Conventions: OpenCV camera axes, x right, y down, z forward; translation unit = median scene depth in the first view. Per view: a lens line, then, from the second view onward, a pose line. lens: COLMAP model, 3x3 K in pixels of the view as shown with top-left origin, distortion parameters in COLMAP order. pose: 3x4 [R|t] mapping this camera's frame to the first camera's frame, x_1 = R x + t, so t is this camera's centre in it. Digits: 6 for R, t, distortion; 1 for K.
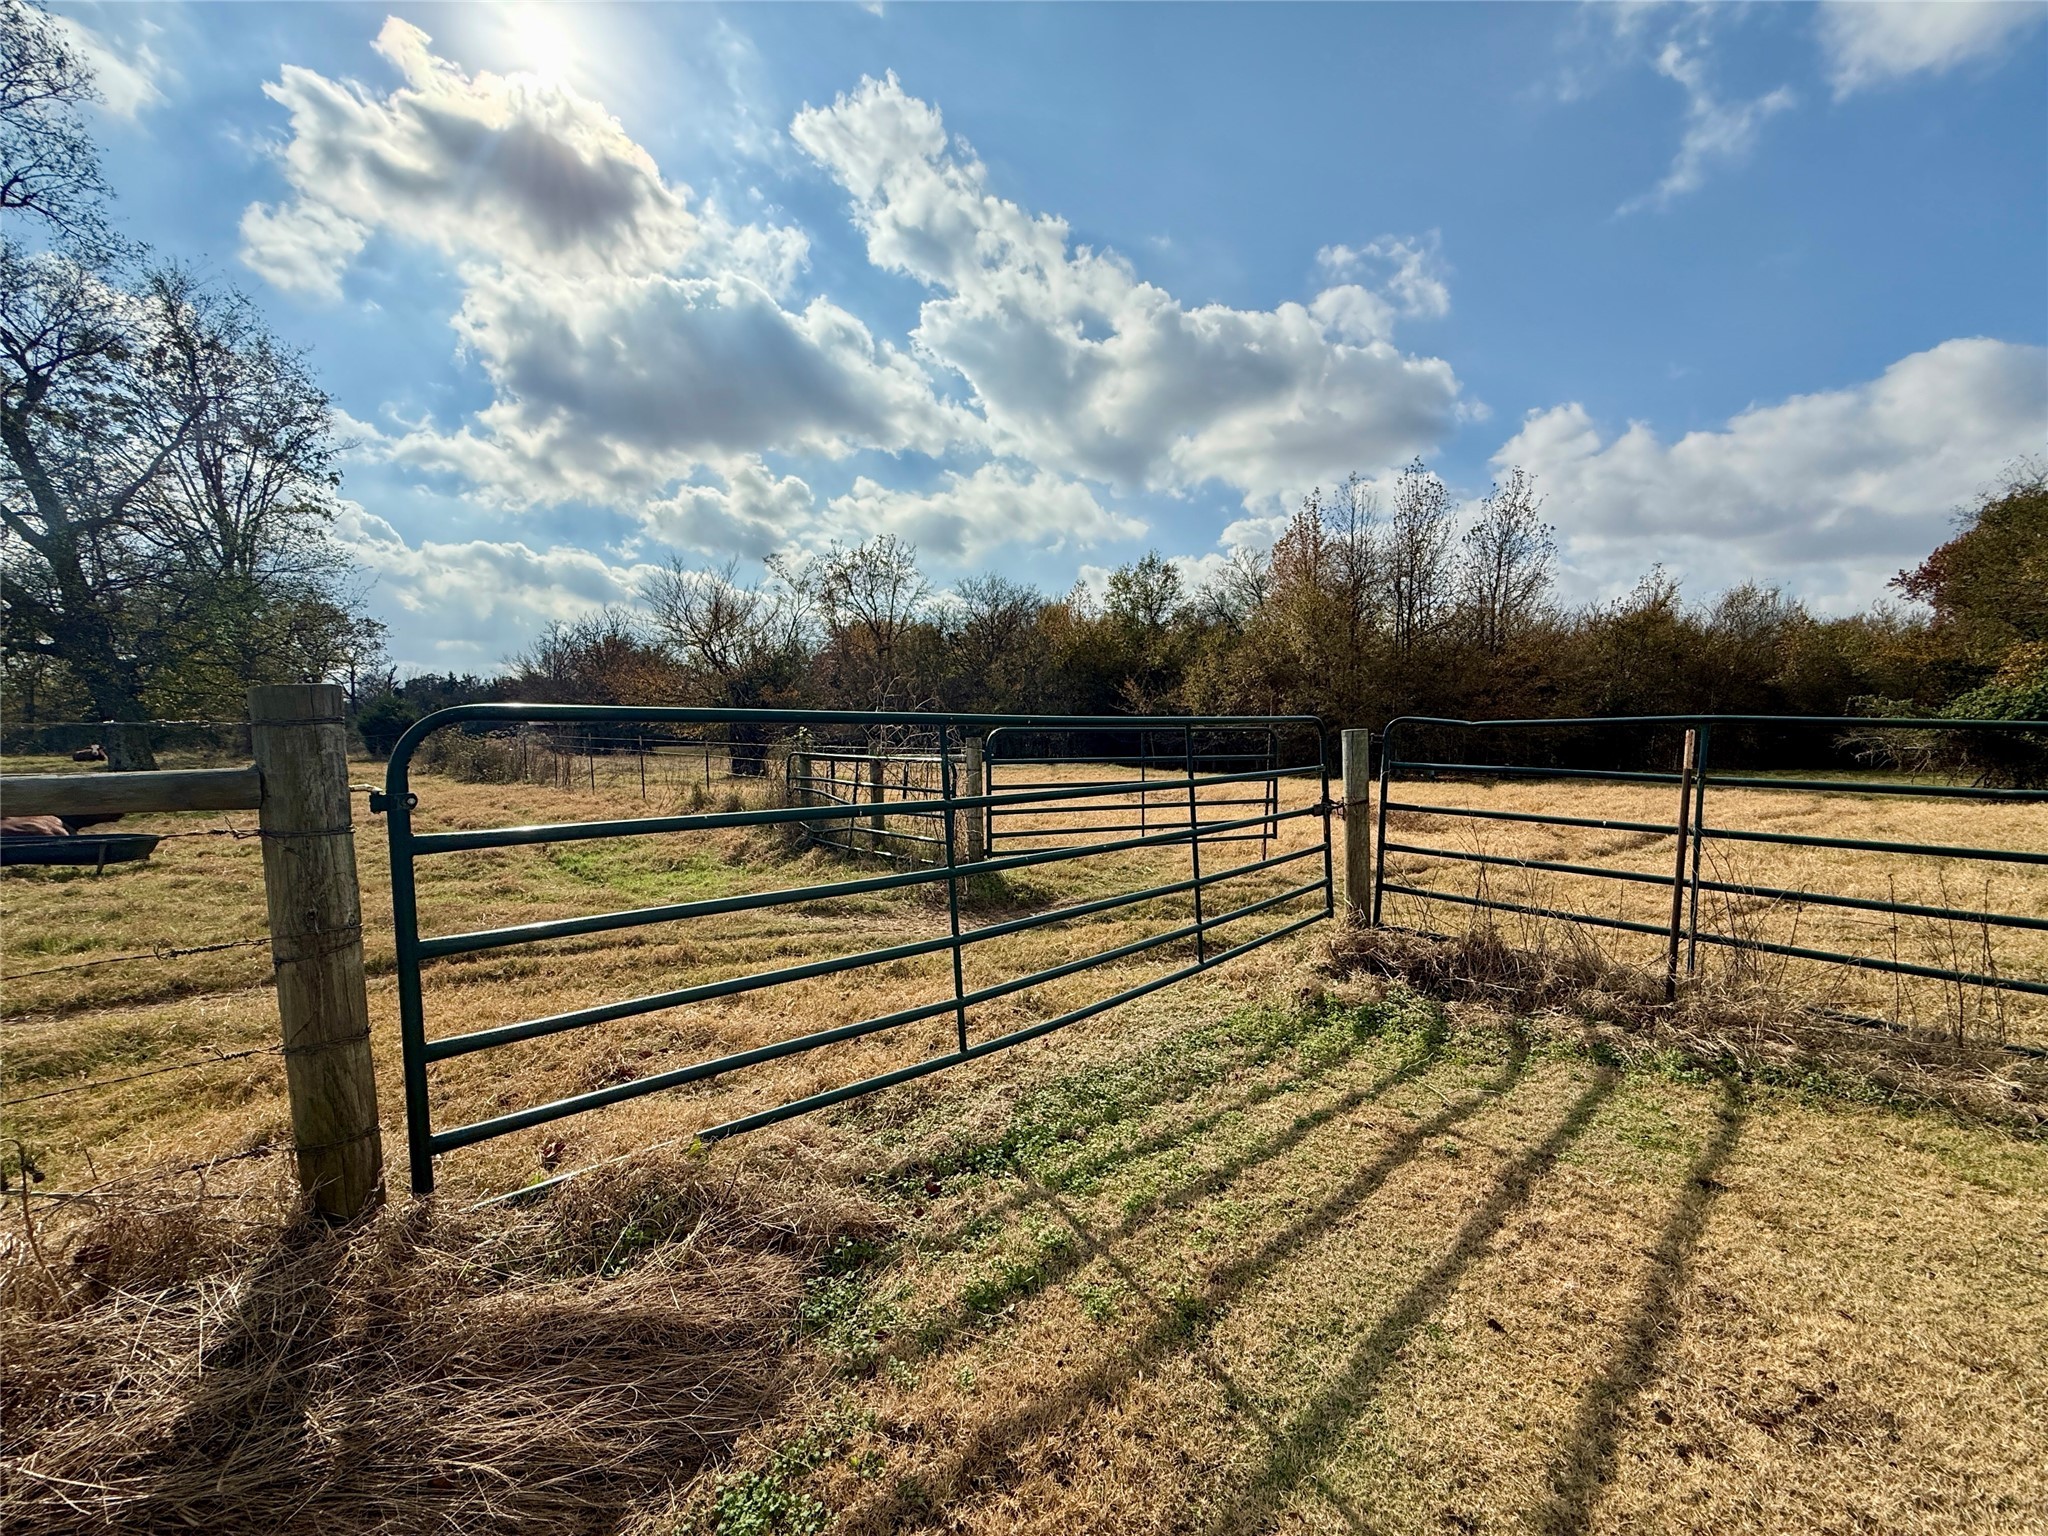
lens RADIAL K [[807.9, 0, 1020.8], [0, 807.9, 782.9], [0, 0, 1]] dist [0.002880, -0.001654]
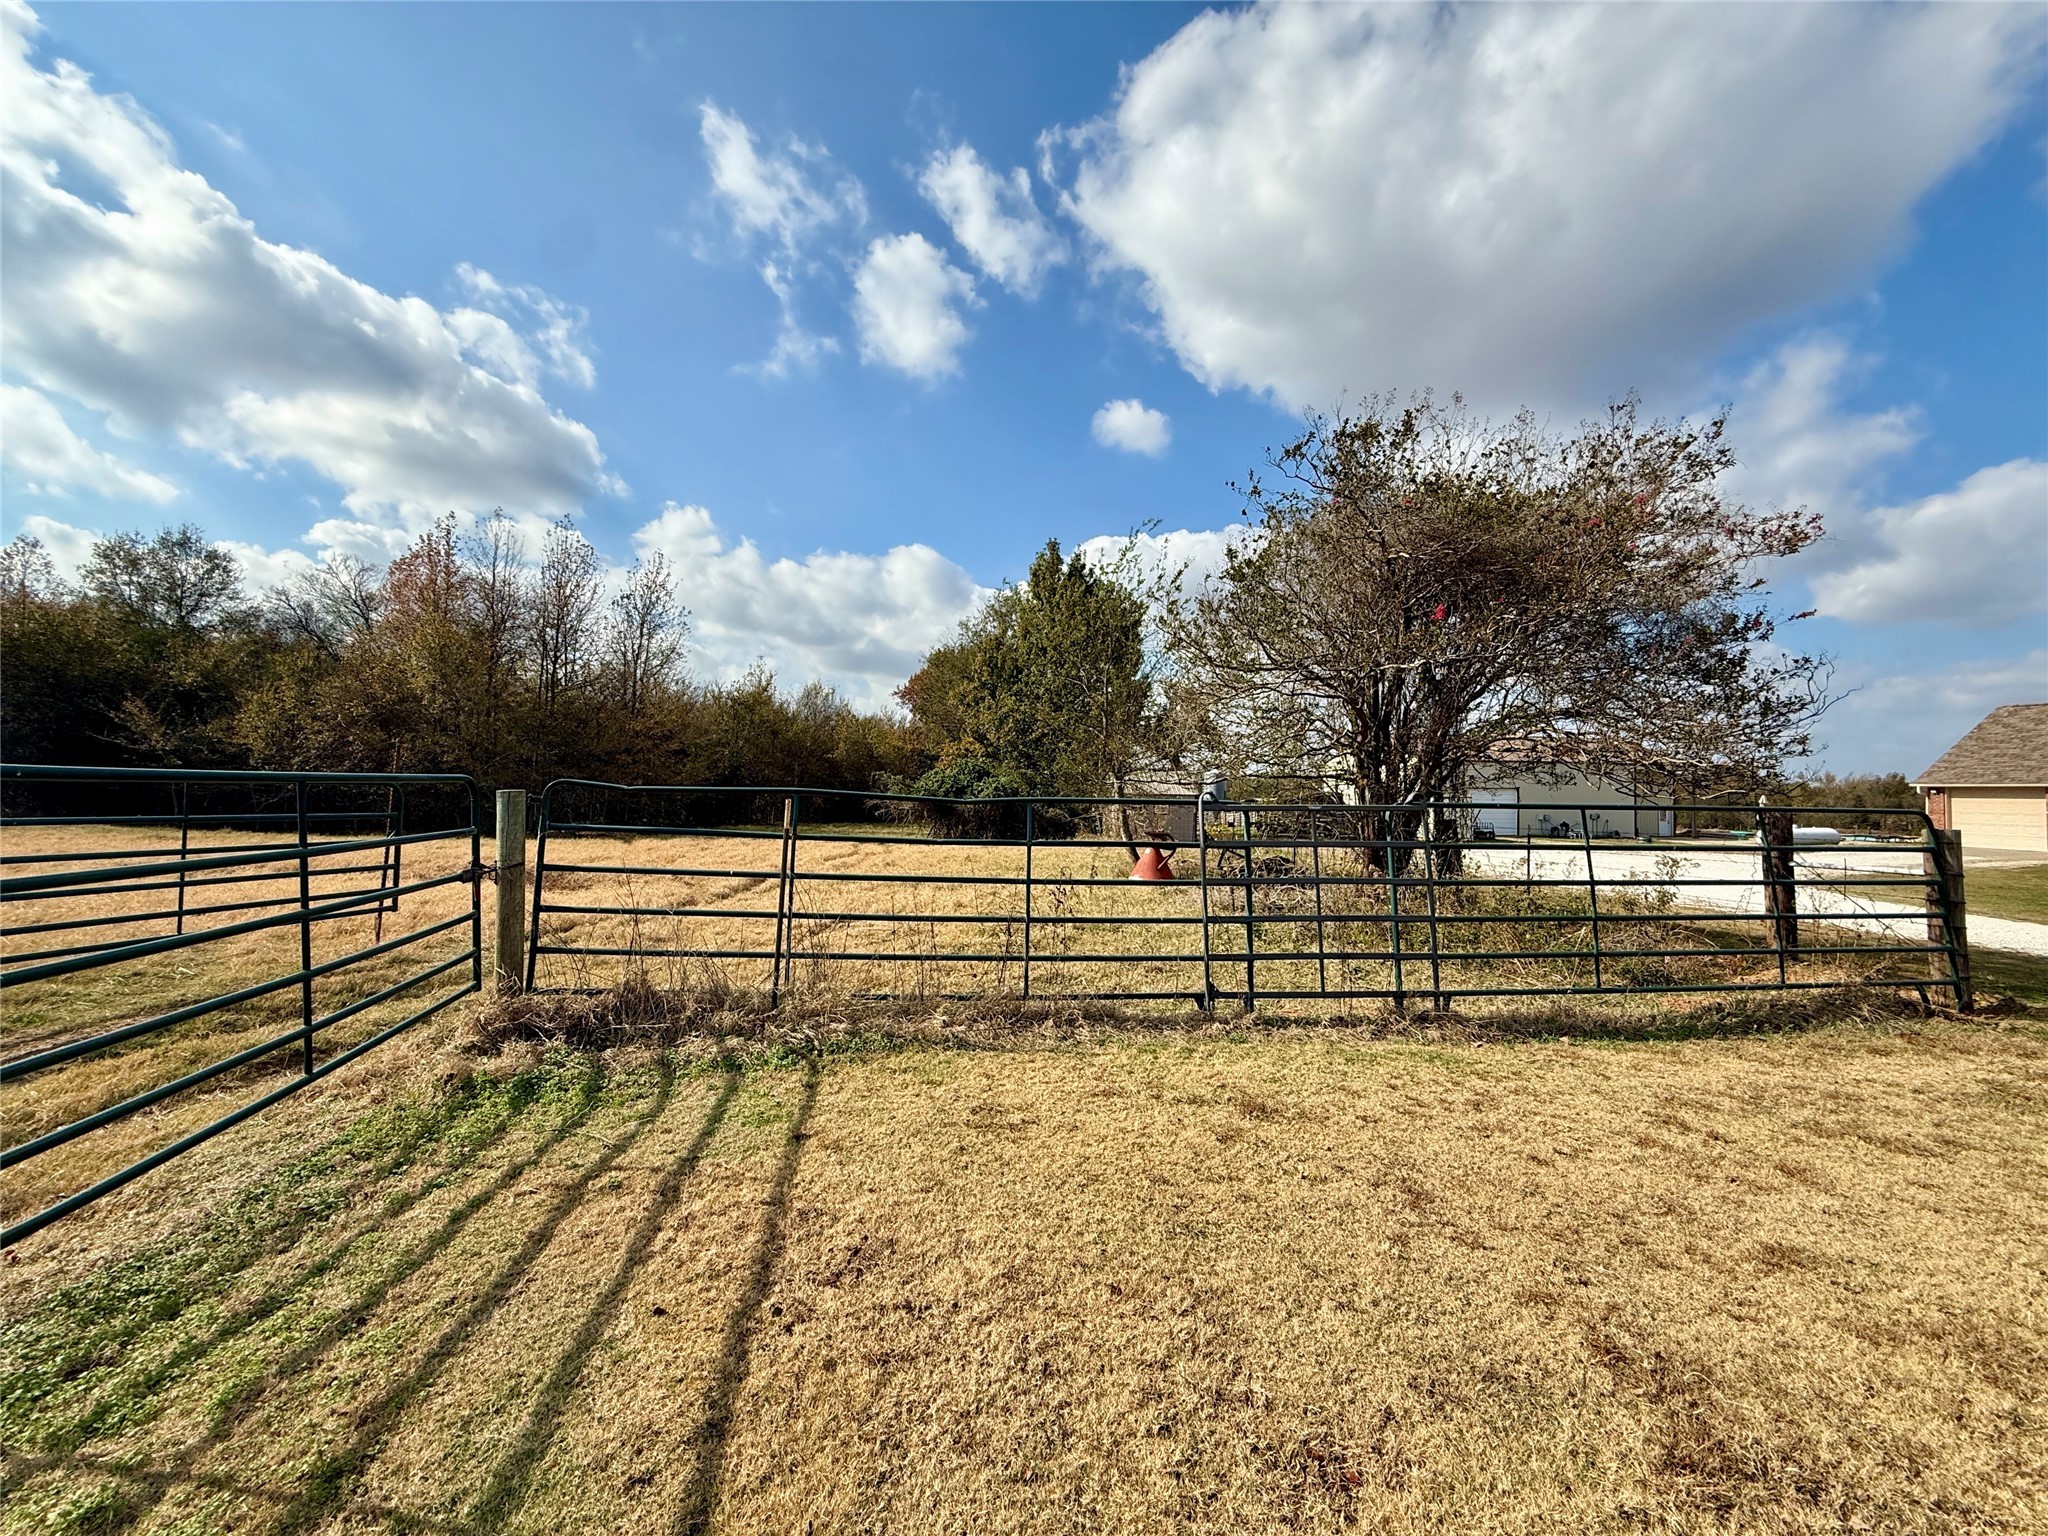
lens RADIAL K [[827.2, 0, 1024.0], [0, 827.2, 768.0], [0, 0, 1]] dist [0.008059, 0.000014]
pose [[0.558895, 0.048102, 0.827842, -0.076947], [0.018742, 0.997328, -0.070603, -0.011276], [-0.829027, 0.054975, 0.556500, -0.077121]]
